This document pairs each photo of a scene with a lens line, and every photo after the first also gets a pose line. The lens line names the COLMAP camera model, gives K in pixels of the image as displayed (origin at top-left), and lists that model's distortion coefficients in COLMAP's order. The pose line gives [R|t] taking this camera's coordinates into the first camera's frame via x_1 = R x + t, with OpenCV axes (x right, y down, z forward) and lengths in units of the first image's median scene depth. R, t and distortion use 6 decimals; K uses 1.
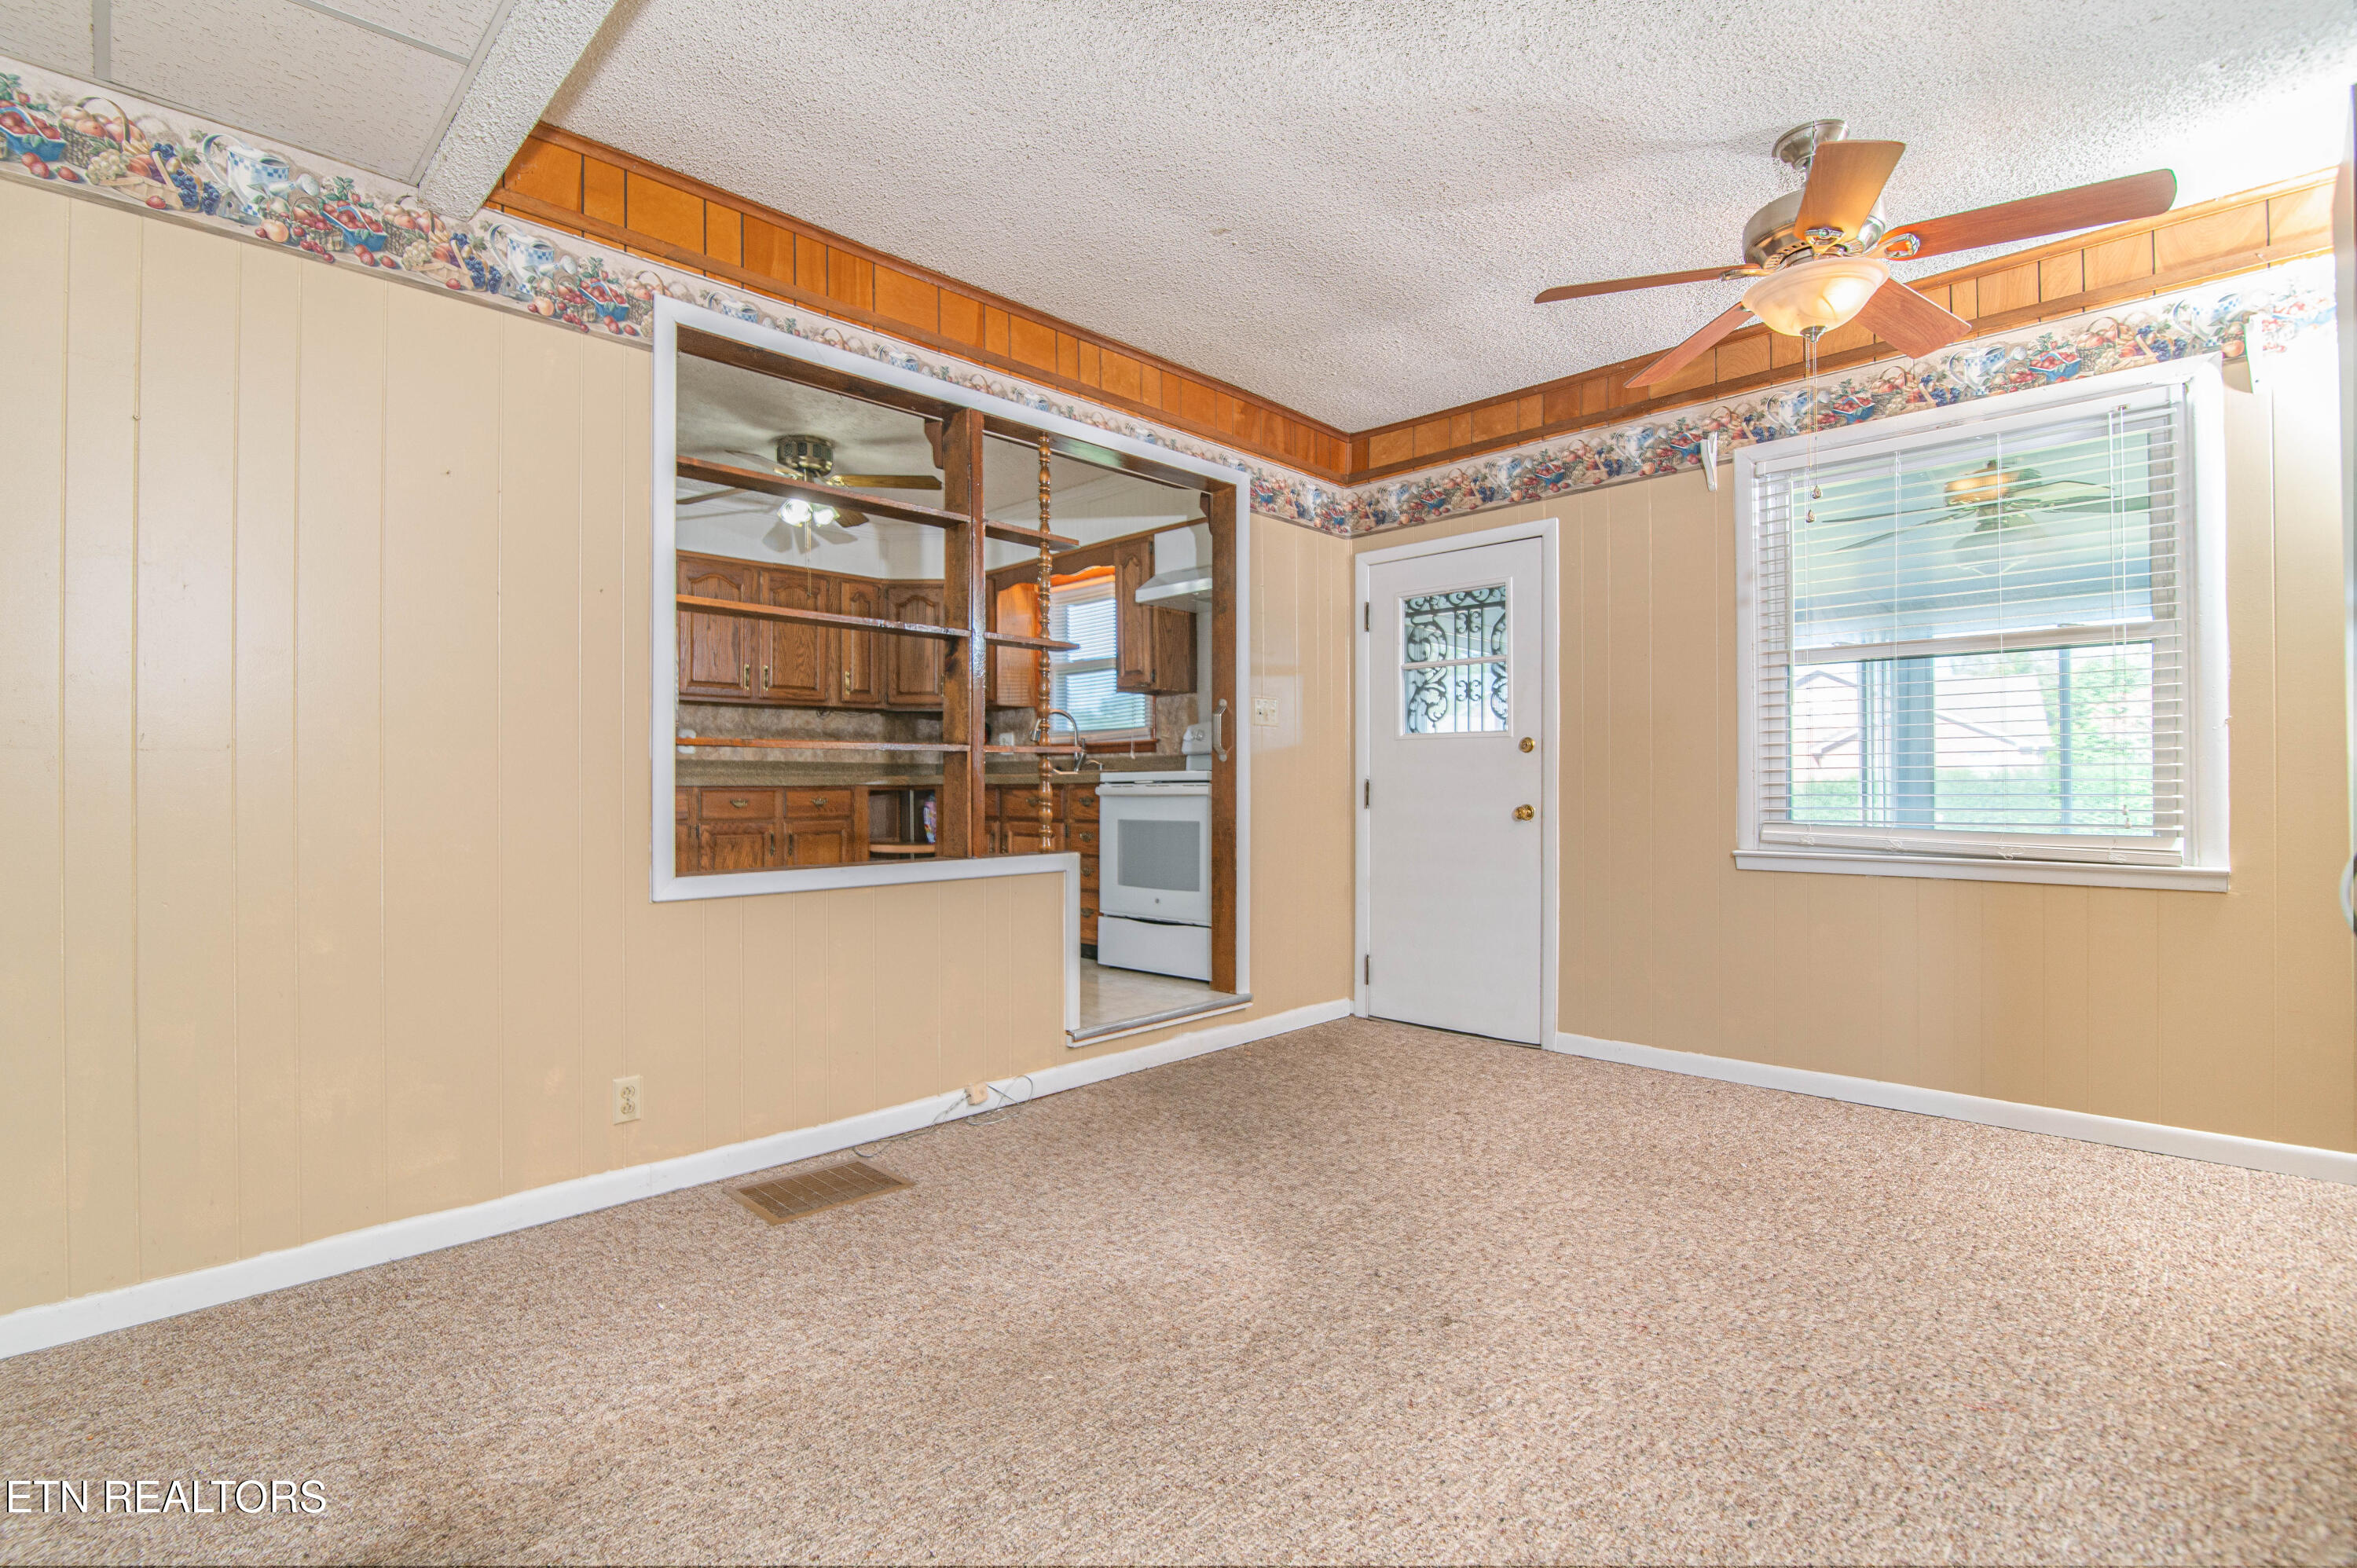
lens RADIAL K [[1098.3, 0, 1138.8], [0, 1098.3, 783.9], [0, 0, 1]] dist [-0.013691, 0.000174]
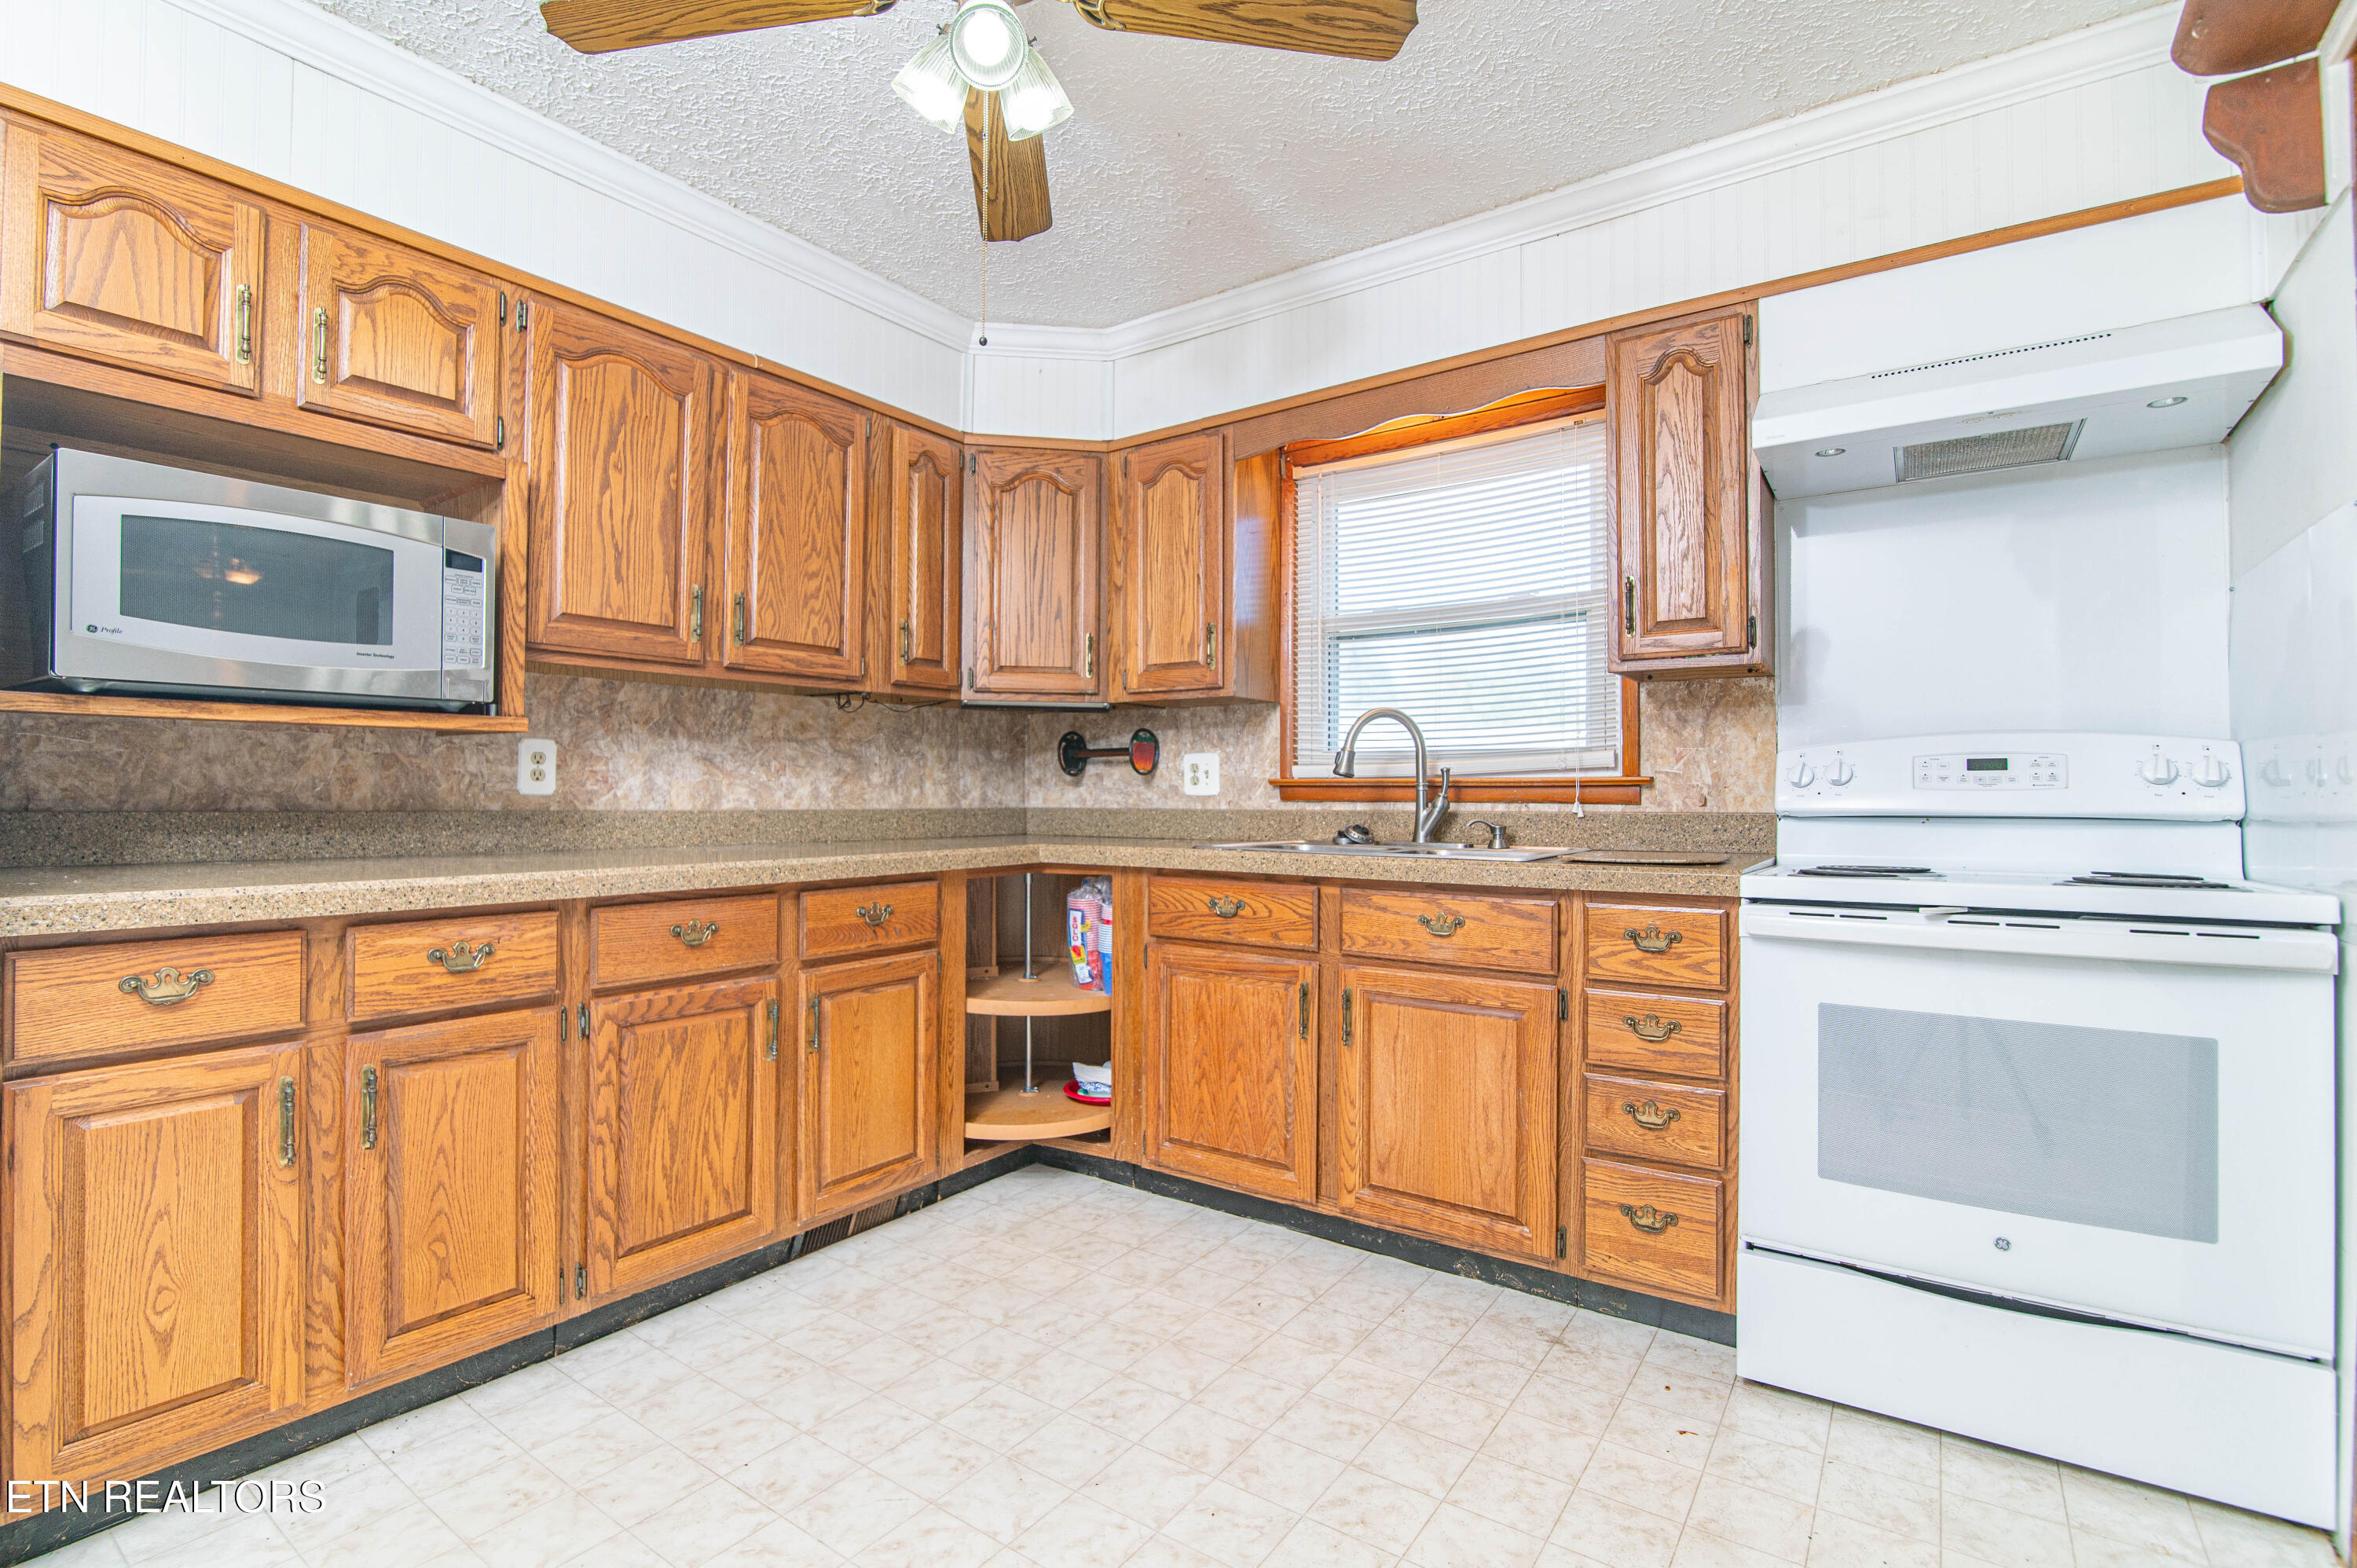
lens RADIAL K [[1098.3, 0, 1138.8], [0, 1098.3, 783.9], [0, 0, 1]] dist [-0.013691, 0.000174]
pose [[0.985983, 0.005698, 0.166747, -0.339961], [-0.005429, 0.999983, -0.002069, -0.044361], [-0.166756, 0.001135, 0.985998, 0.732382]]
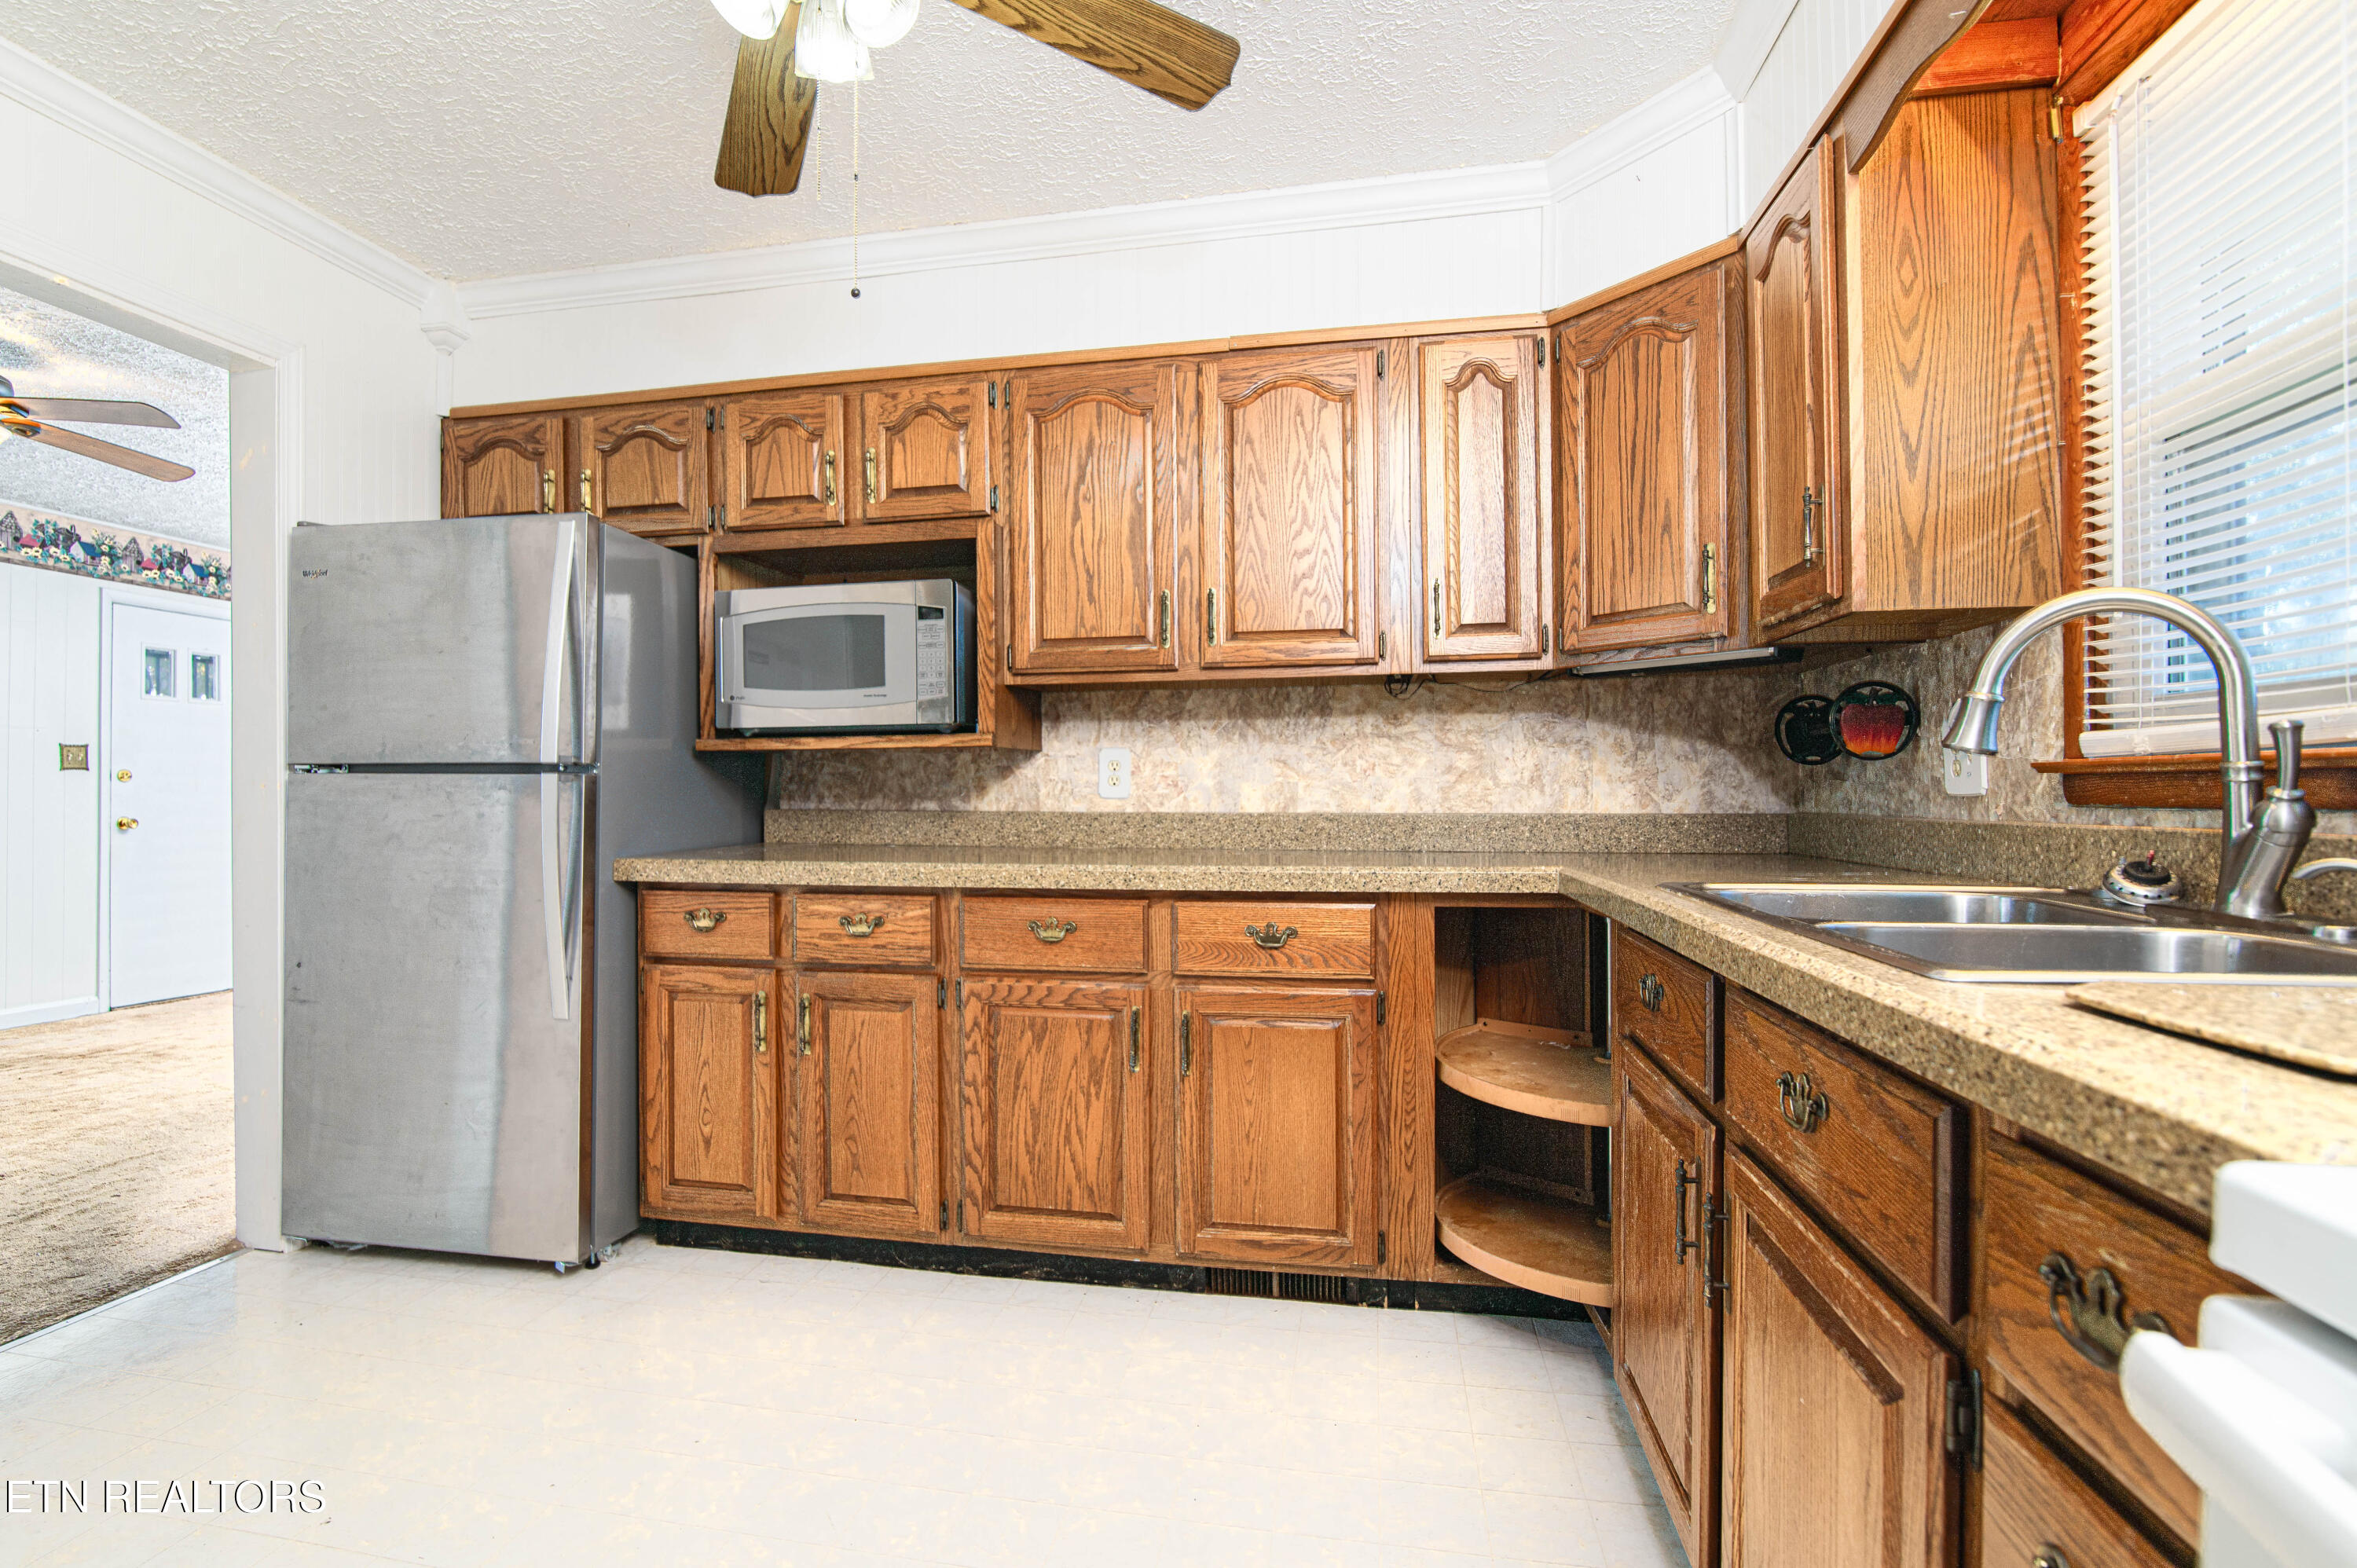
lens RADIAL K [[1112.5, 0, 1170.6], [0, 1112.5, 791.8], [0, 0, 1]] dist [-0.019141, 0.000197]
pose [[0.571338, -0.002513, -0.820711, 0.001650], [0.009120, 0.999953, 0.003288, -0.043725], [0.820664, -0.009363, 0.571334, 0.993591]]
